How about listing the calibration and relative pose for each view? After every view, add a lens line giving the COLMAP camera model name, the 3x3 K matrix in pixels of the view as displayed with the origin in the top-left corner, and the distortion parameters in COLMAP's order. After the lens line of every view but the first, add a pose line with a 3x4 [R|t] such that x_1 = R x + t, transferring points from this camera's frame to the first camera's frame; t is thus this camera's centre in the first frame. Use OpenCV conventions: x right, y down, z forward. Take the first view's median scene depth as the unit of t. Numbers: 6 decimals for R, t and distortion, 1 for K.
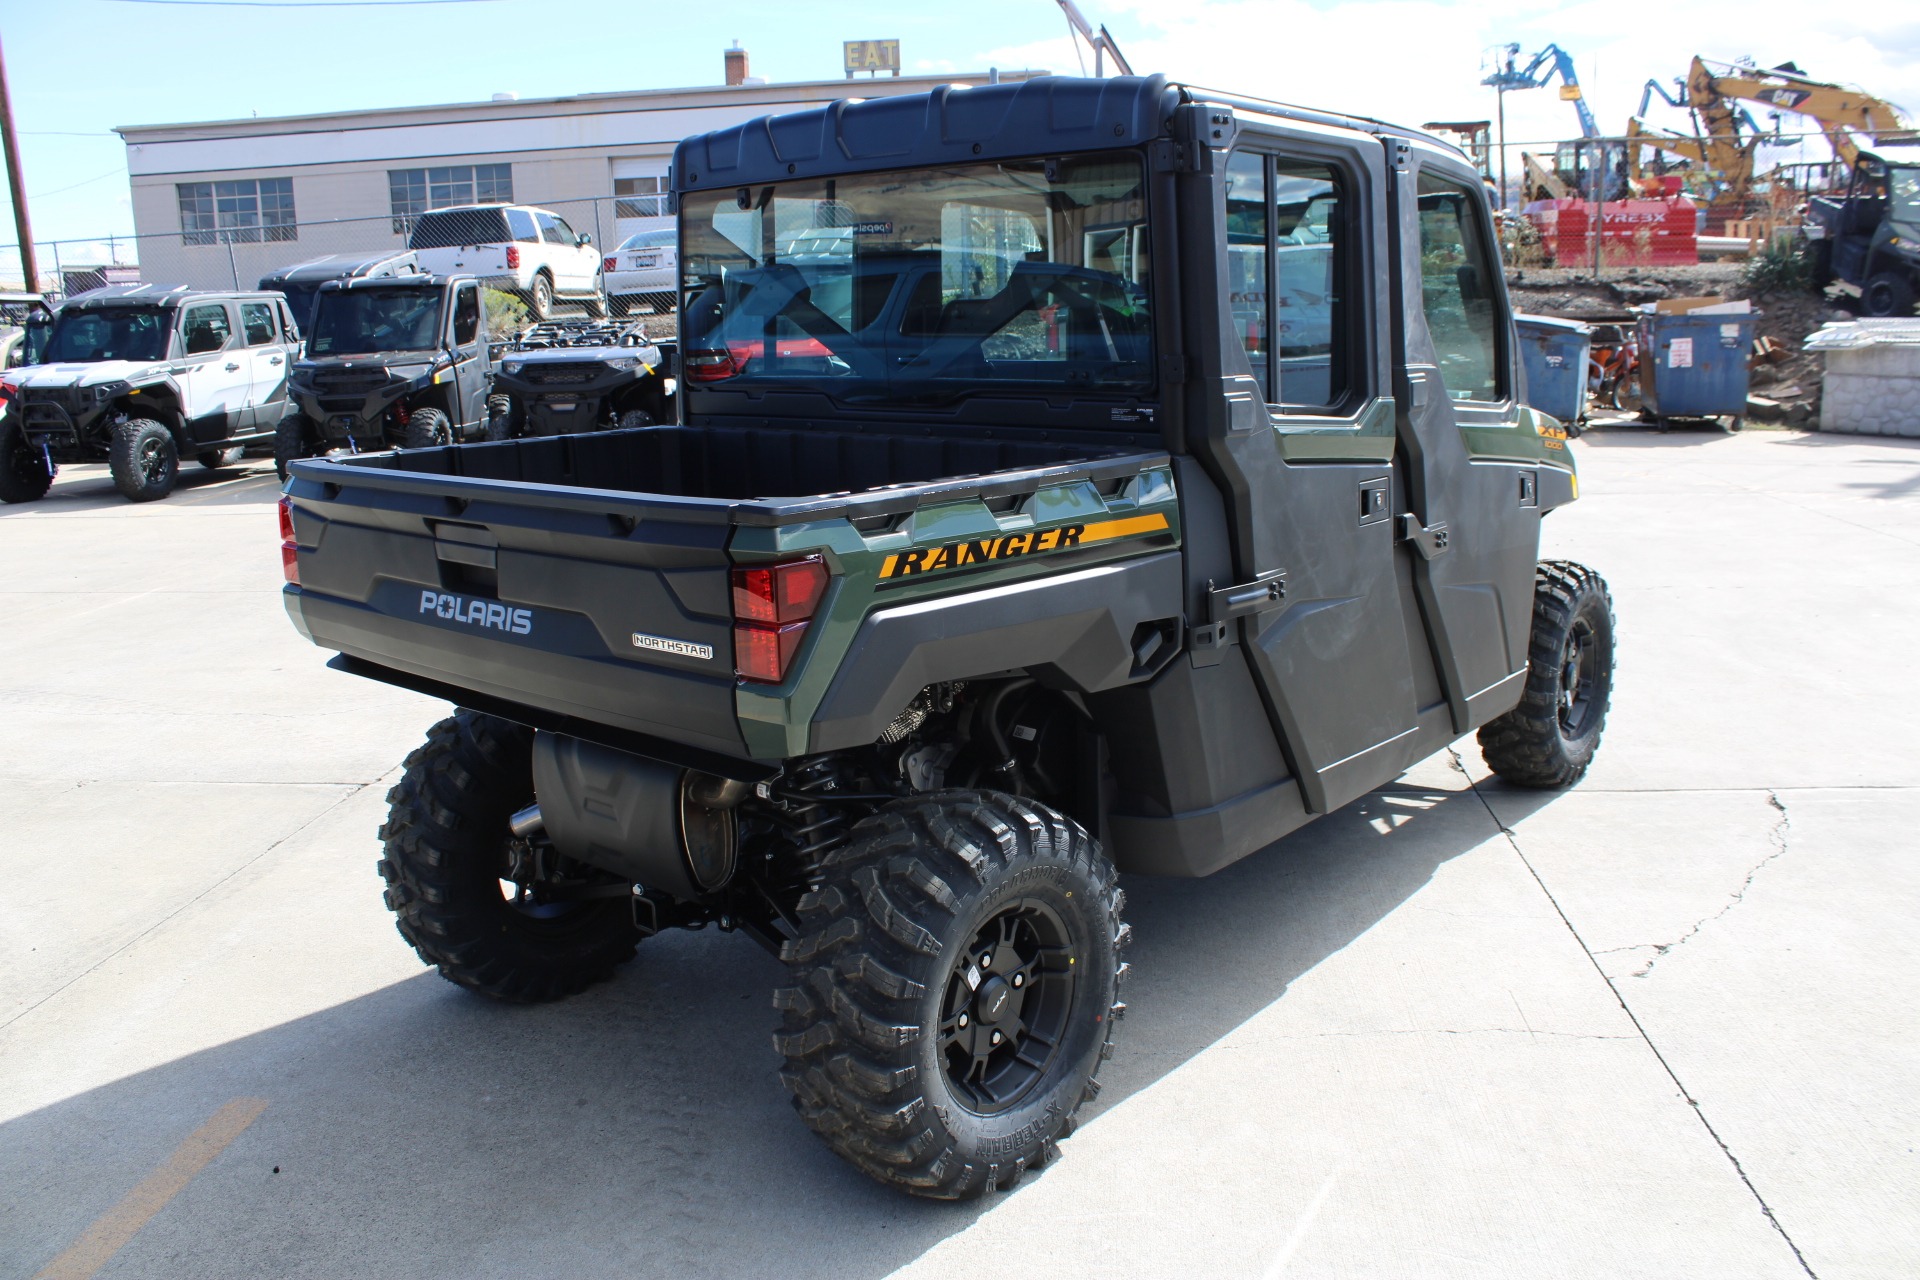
lens RADIAL K [[1601.3, 0, 968.5], [0, 1601.3, 638.1], [0, 0, 1]] dist [-0.171894, 0.165287]
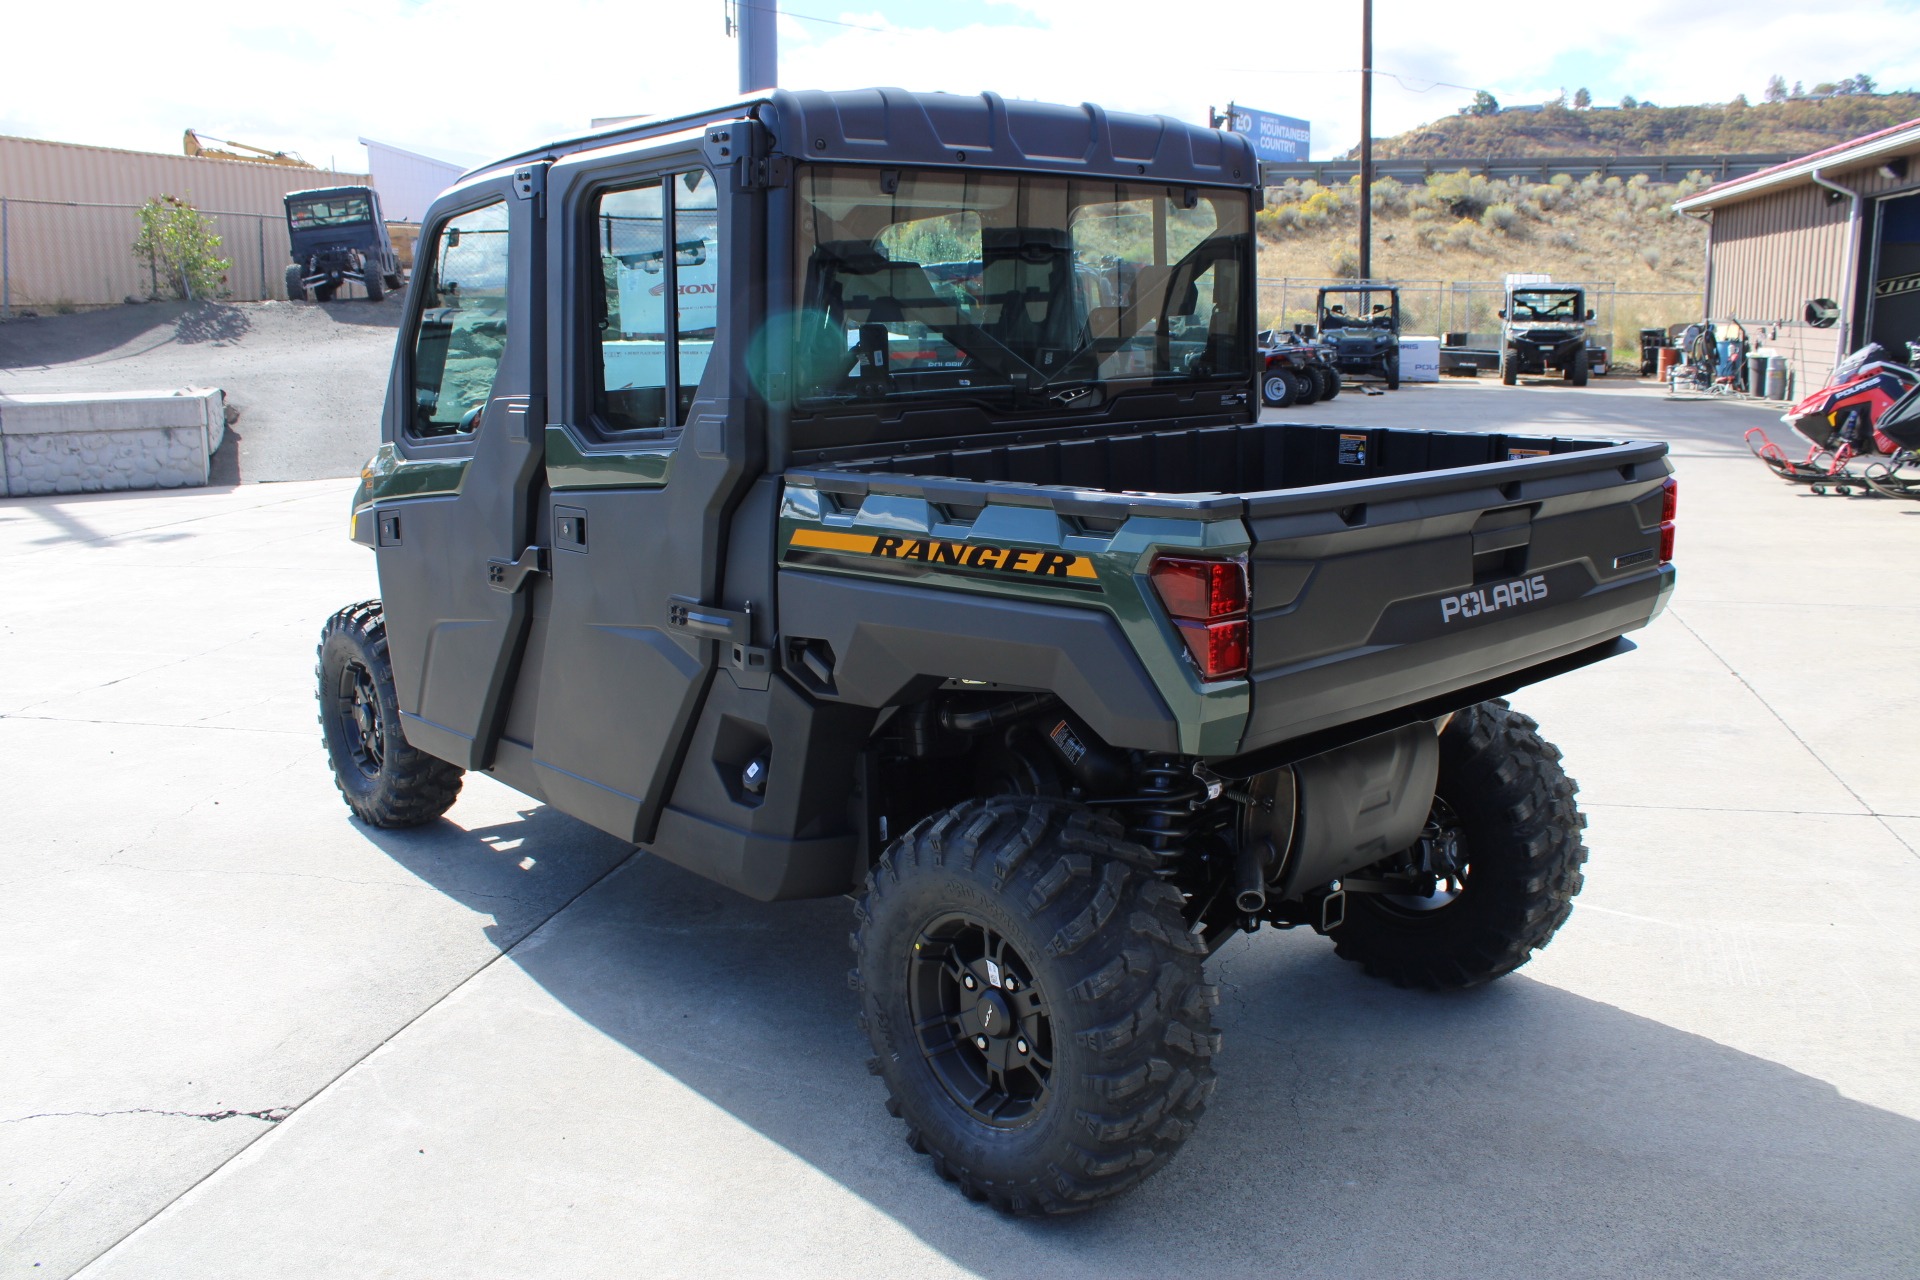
lens RADIAL K [[1601.3, 0, 968.5], [0, 1601.3, 638.1], [0, 0, 1]] dist [-0.171894, 0.165287]
pose [[0.131853, -0.177641, 0.975222, -1.224907], [0.222835, 0.963943, 0.145459, -0.194127], [-0.965898, 0.198134, 0.166683, 1.066499]]
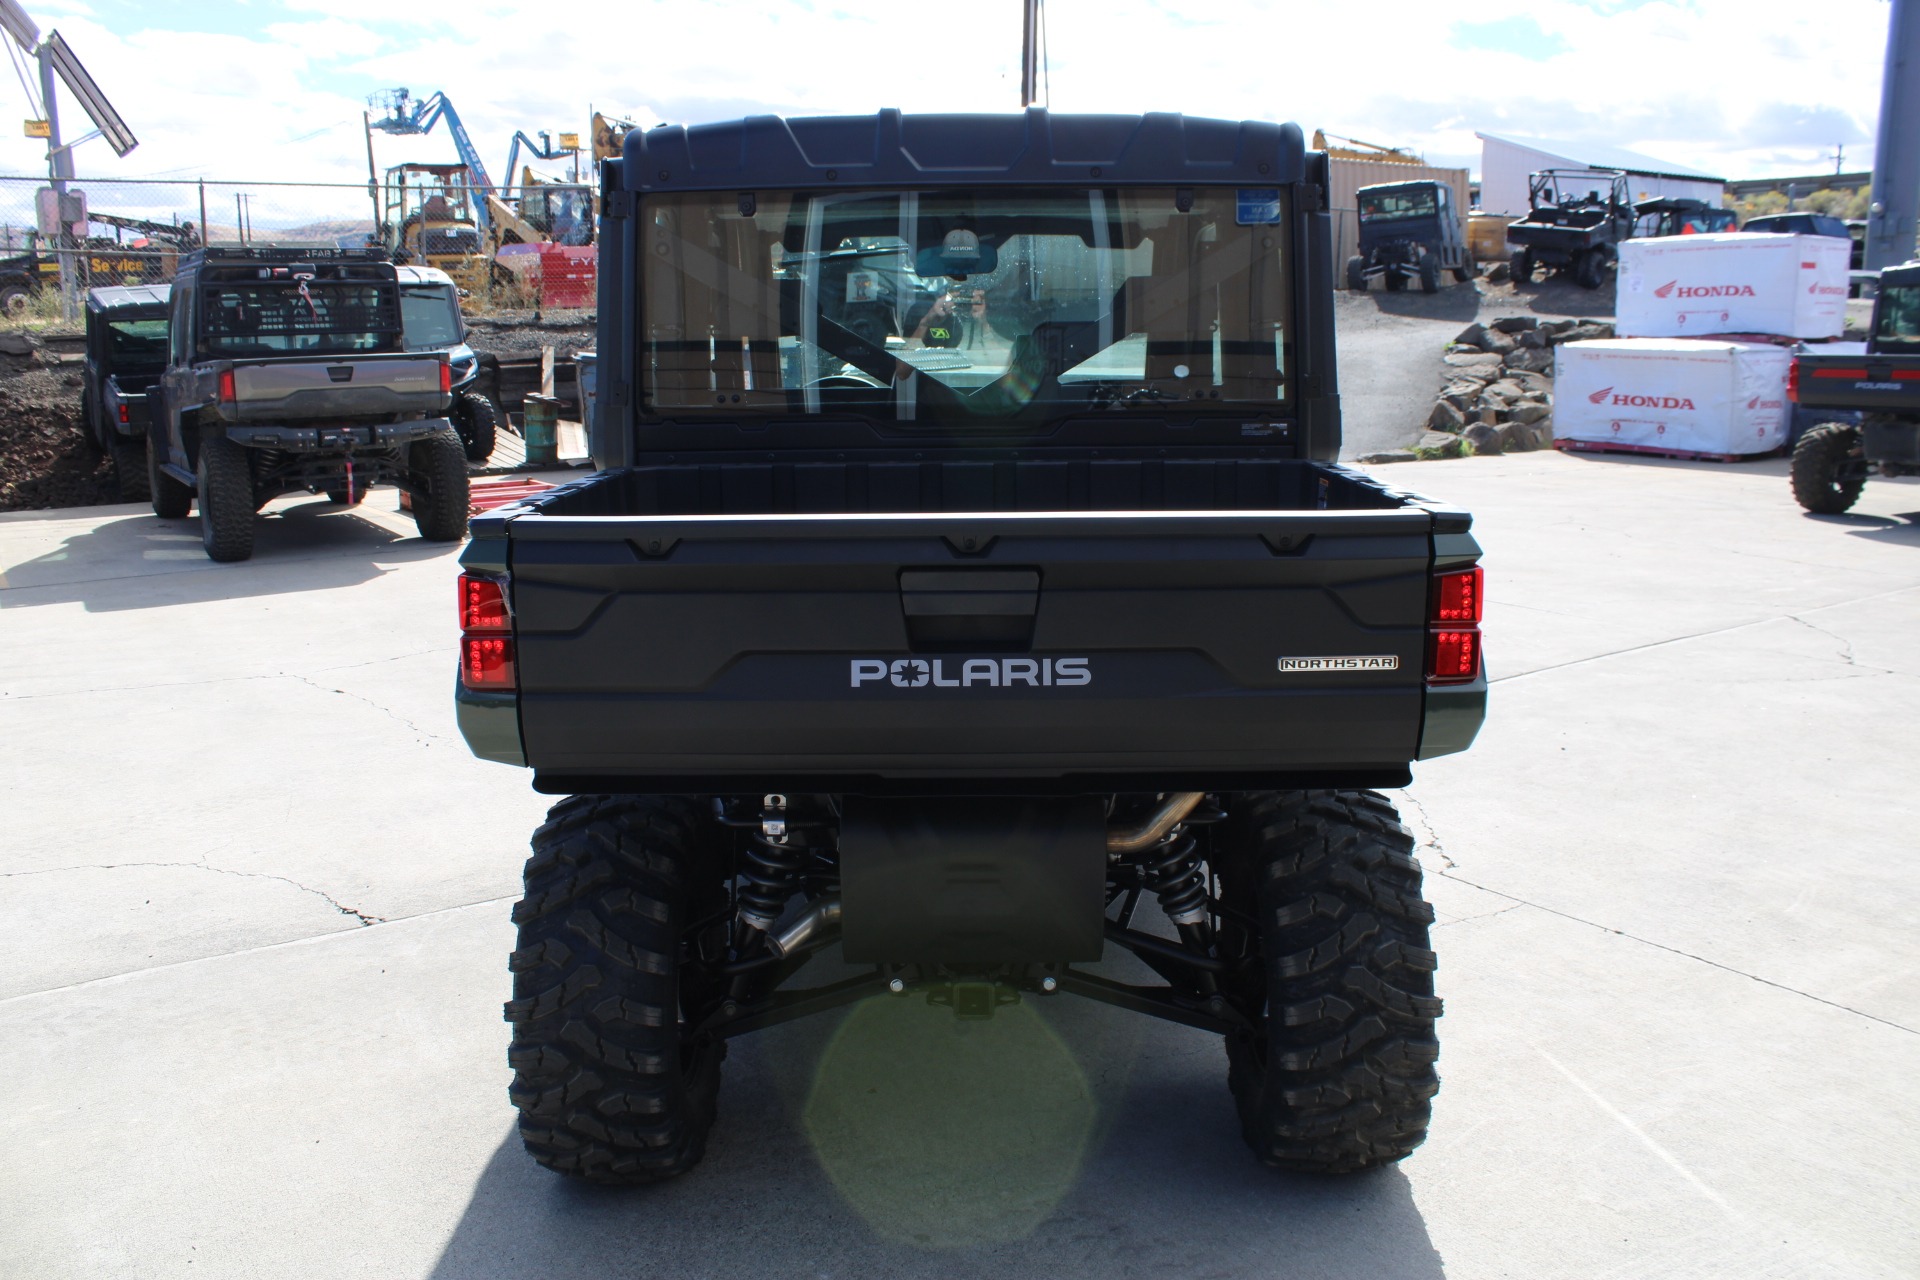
lens RADIAL K [[1601.3, 0, 968.5], [0, 1601.3, 638.1], [0, 0, 1]] dist [-0.171894, 0.165287]
pose [[0.761860, -0.110832, 0.638189, -0.787033], [0.128691, 0.991511, 0.018563, -0.046659], [-0.634829, 0.067987, 0.769656, 0.314145]]
